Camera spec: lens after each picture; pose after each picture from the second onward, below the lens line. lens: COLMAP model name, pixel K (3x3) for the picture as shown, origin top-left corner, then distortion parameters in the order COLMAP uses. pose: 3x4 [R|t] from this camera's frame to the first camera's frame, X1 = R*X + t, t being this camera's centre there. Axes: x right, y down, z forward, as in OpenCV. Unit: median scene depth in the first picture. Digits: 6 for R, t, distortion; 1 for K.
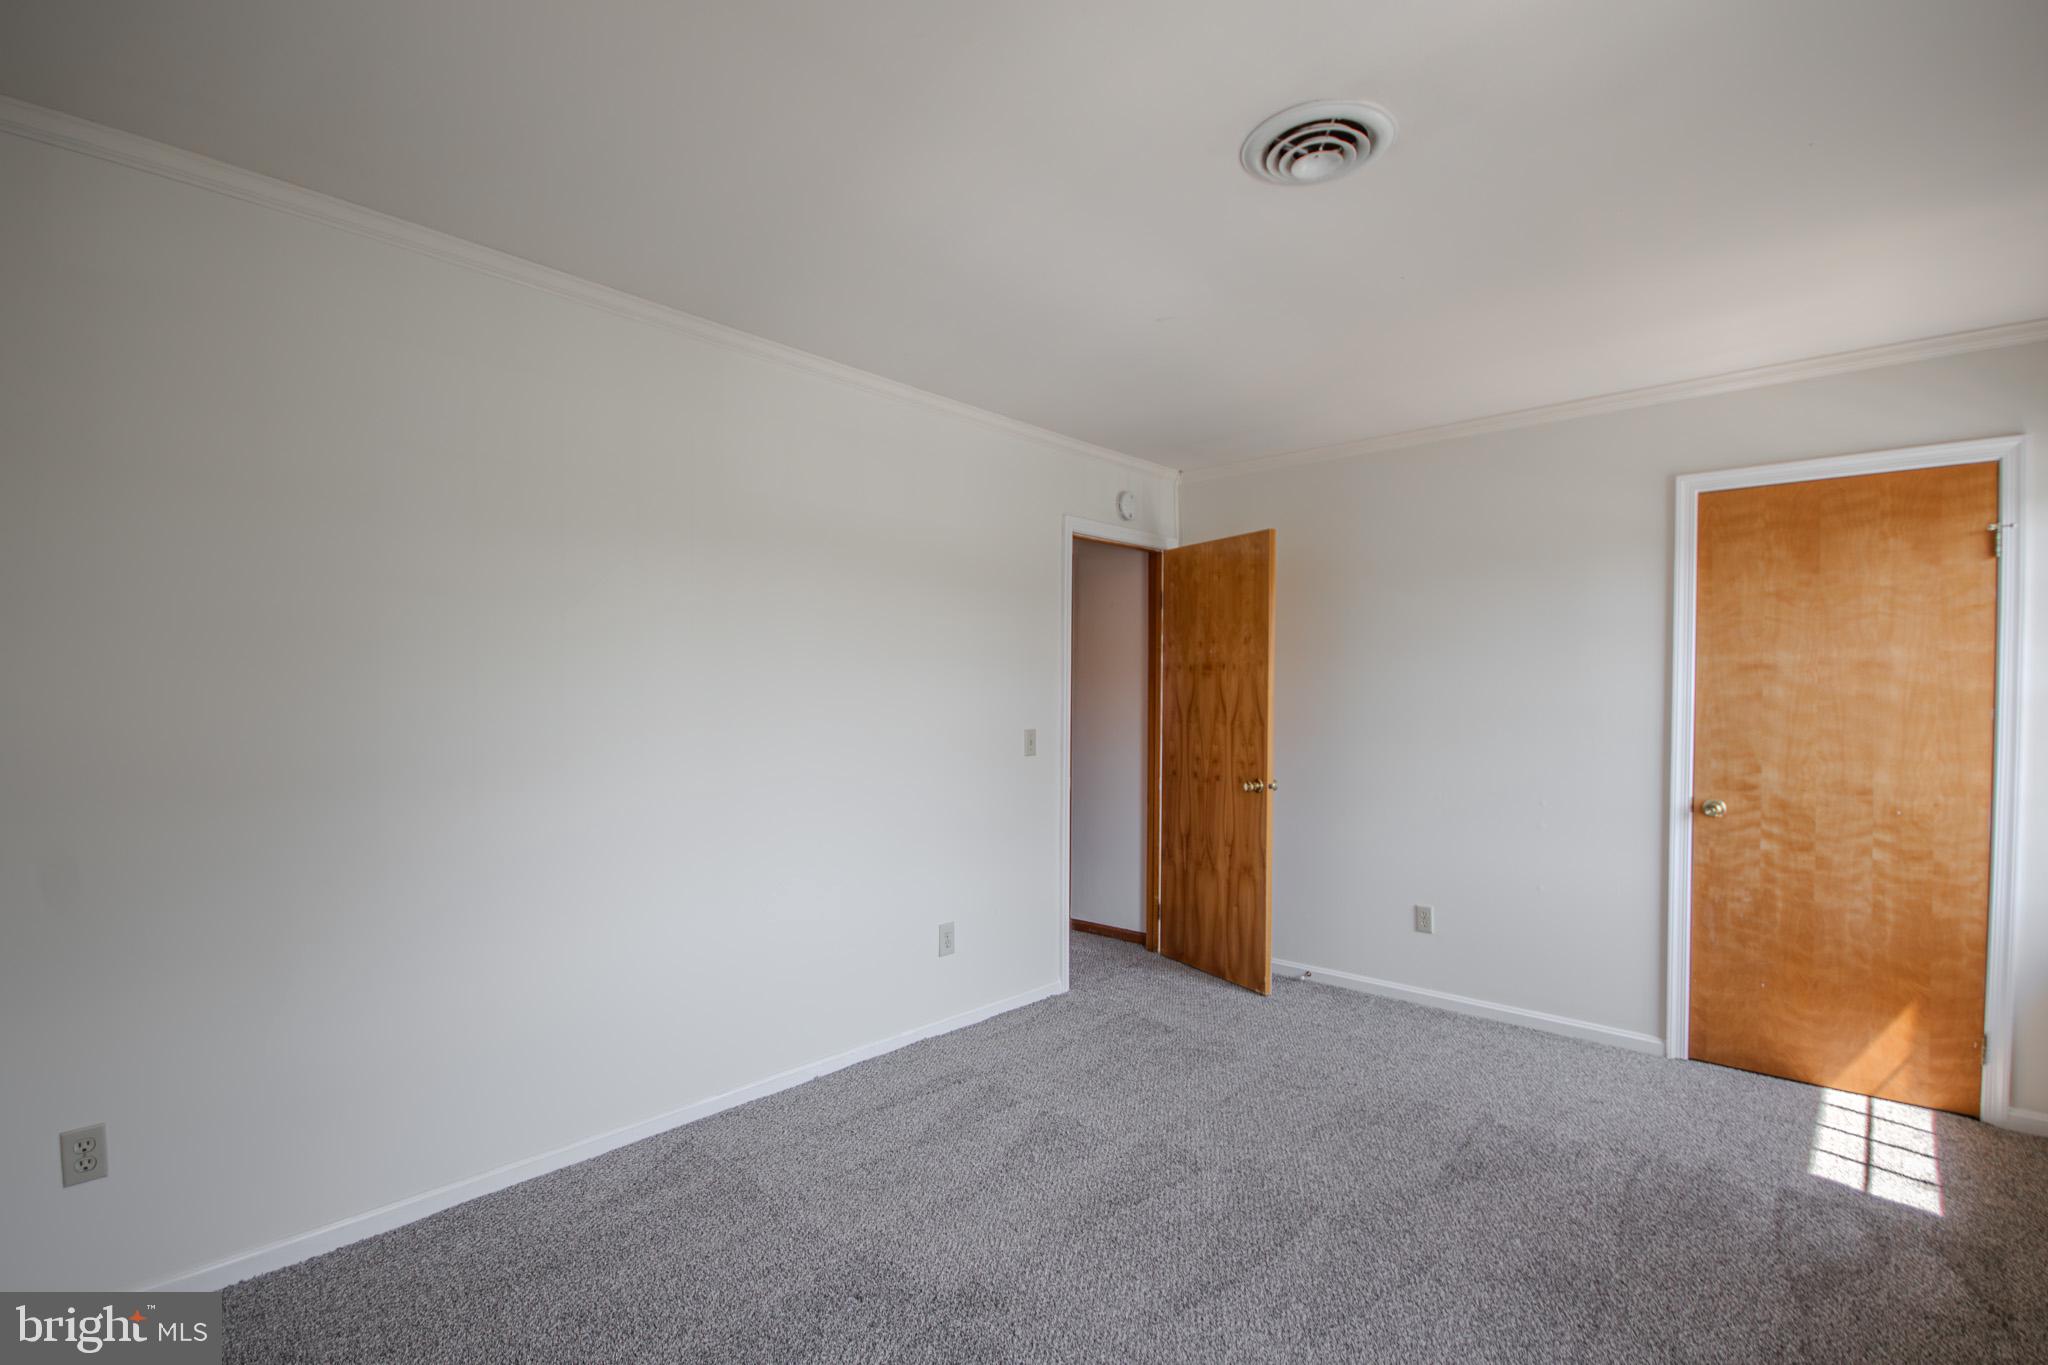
lens RADIAL K [[950.1, 0, 1034.8], [0, 950.1, 710.9], [0, 0, 1]] dist [0.015280, -0.014739]
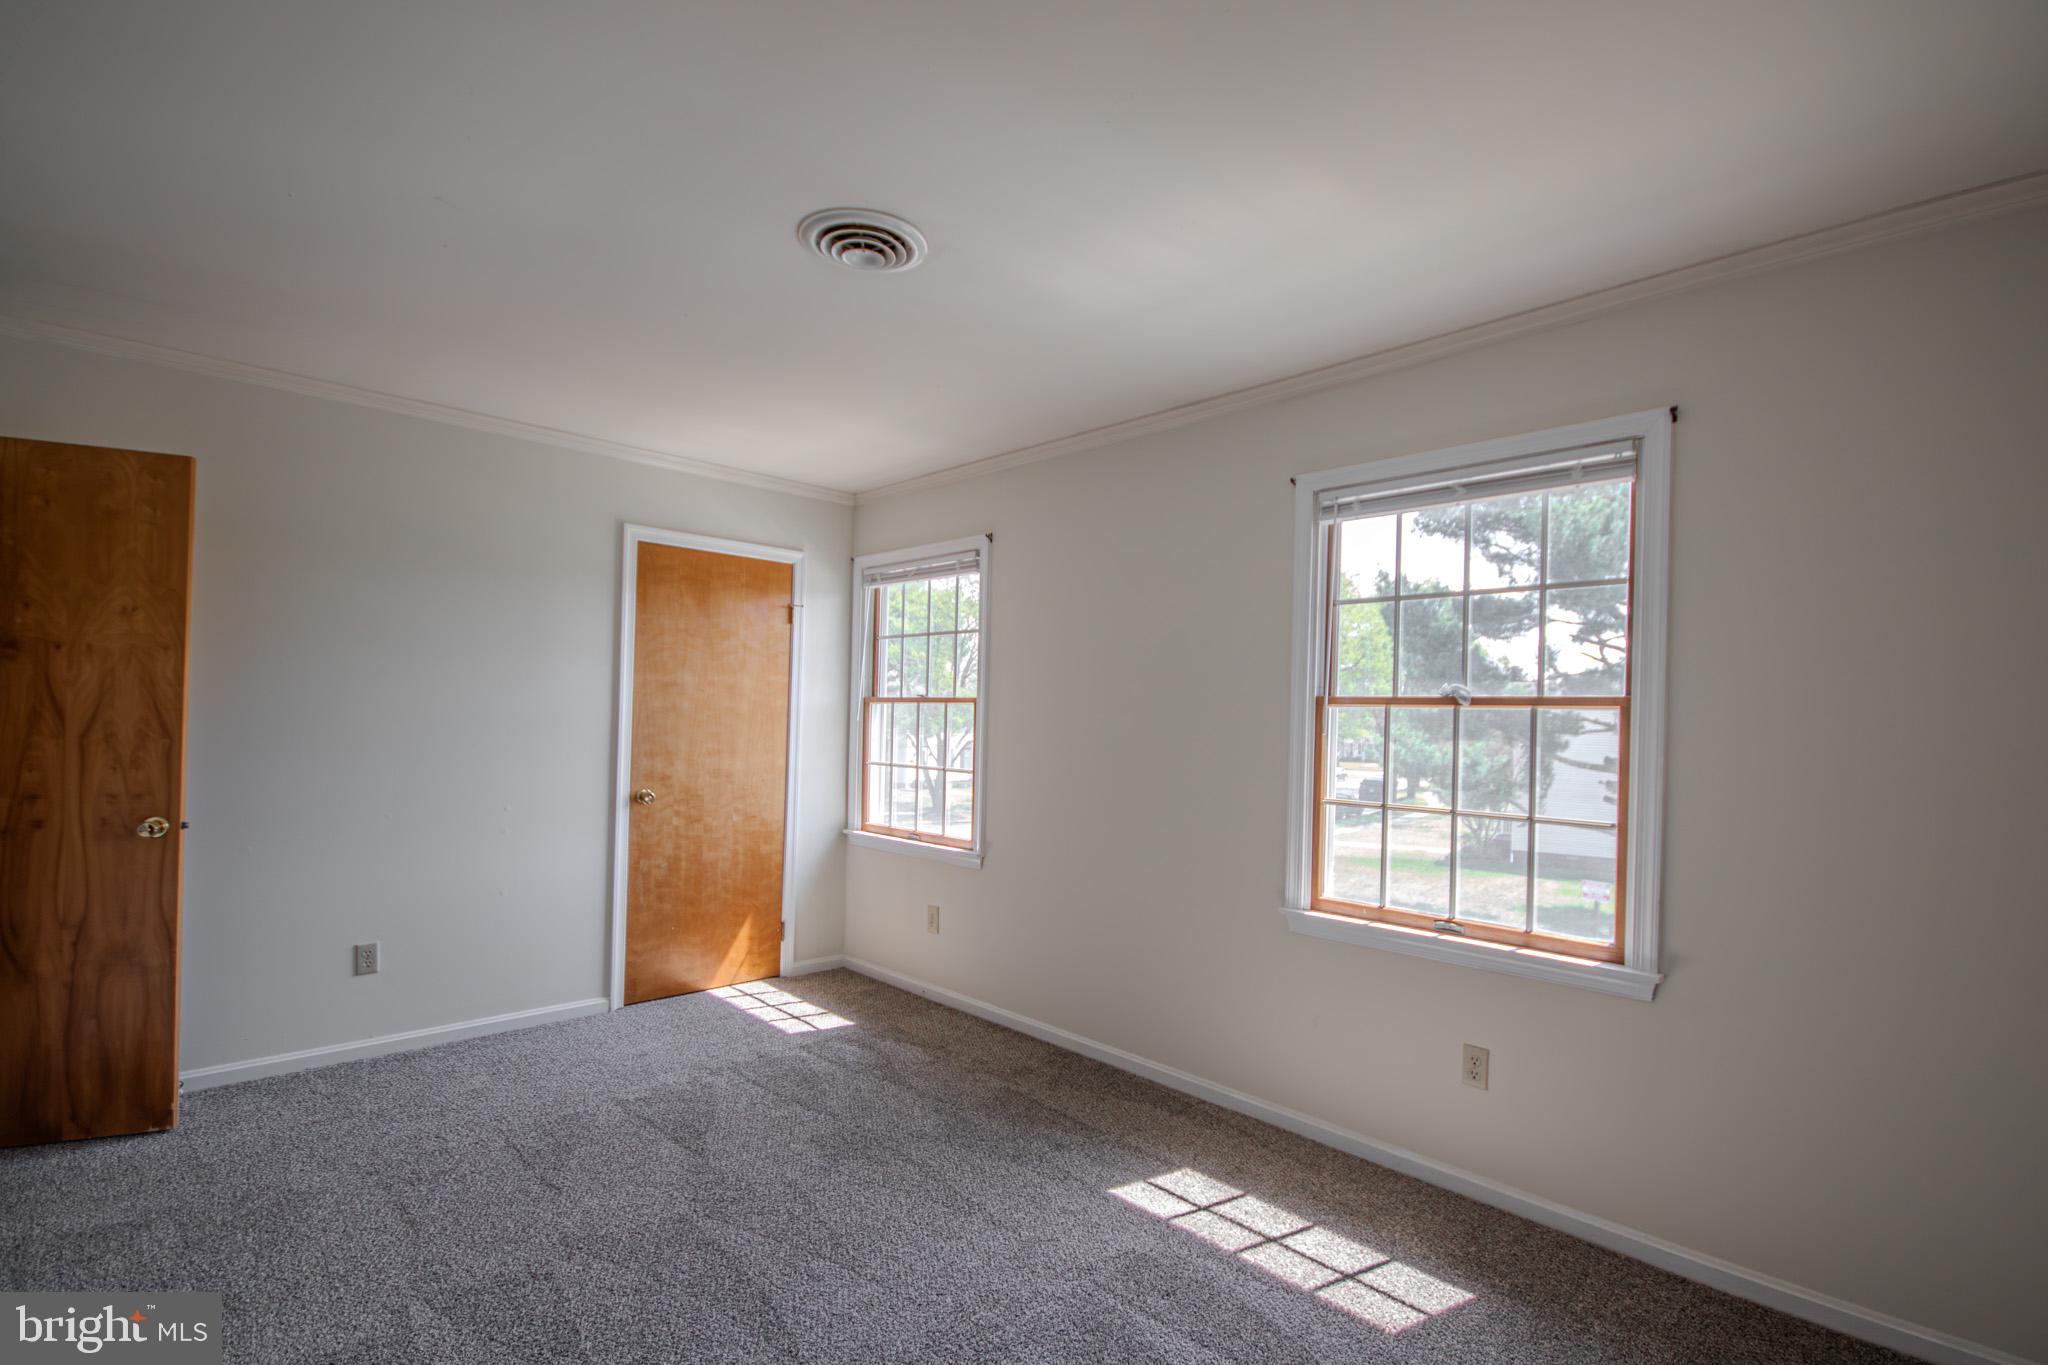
lens RADIAL K [[950.1, 0, 1034.8], [0, 950.1, 710.9], [0, 0, 1]] dist [0.015280, -0.014739]
pose [[0.076324, 0.004590, 0.997072, -0.500623], [-0.010111, 0.999942, -0.003829, -0.010638], [-0.997032, -0.009789, 0.076366, 0.408190]]
